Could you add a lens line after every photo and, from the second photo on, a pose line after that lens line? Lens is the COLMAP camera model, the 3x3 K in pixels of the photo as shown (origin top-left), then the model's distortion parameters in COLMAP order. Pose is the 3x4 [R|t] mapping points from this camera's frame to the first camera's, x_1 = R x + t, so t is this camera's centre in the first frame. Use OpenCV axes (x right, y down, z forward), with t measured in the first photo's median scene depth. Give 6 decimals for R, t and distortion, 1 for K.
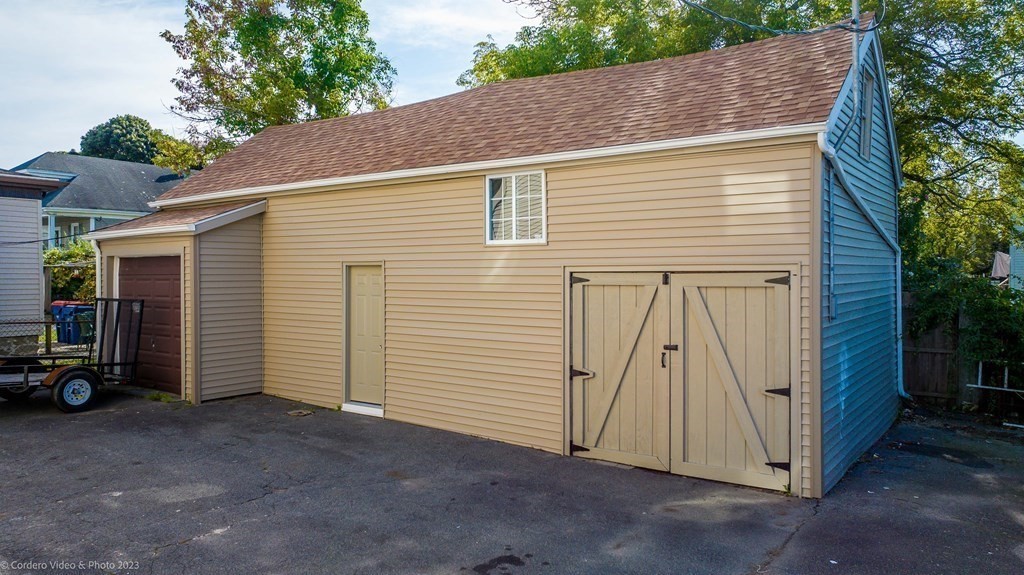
lens RADIAL K [[717.7, 0, 509.9], [0, 717.7, 285.0], [0, 0, 1]] dist [-0.028743, 0.019771]
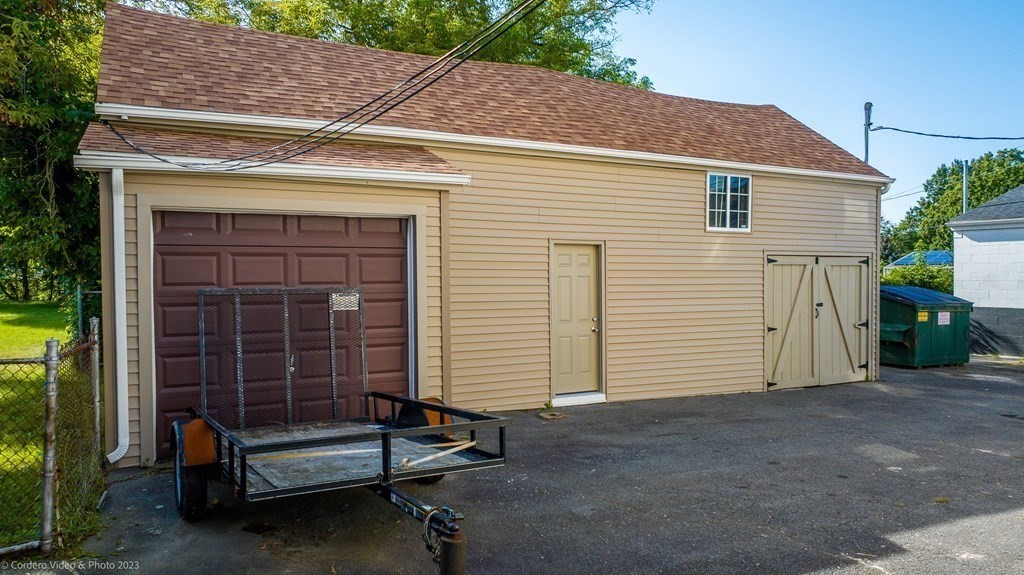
lens RADIAL K [[717.7, 0, 510.0], [0, 717.7, 286.9], [0, 0, 1]] dist [-0.028743, 0.019771]
pose [[0.449987, -0.018624, 0.892841, -1.292053], [0.011248, 0.999821, 0.015186, 0.015622], [-0.892964, 0.003209, 0.450116, 0.799186]]
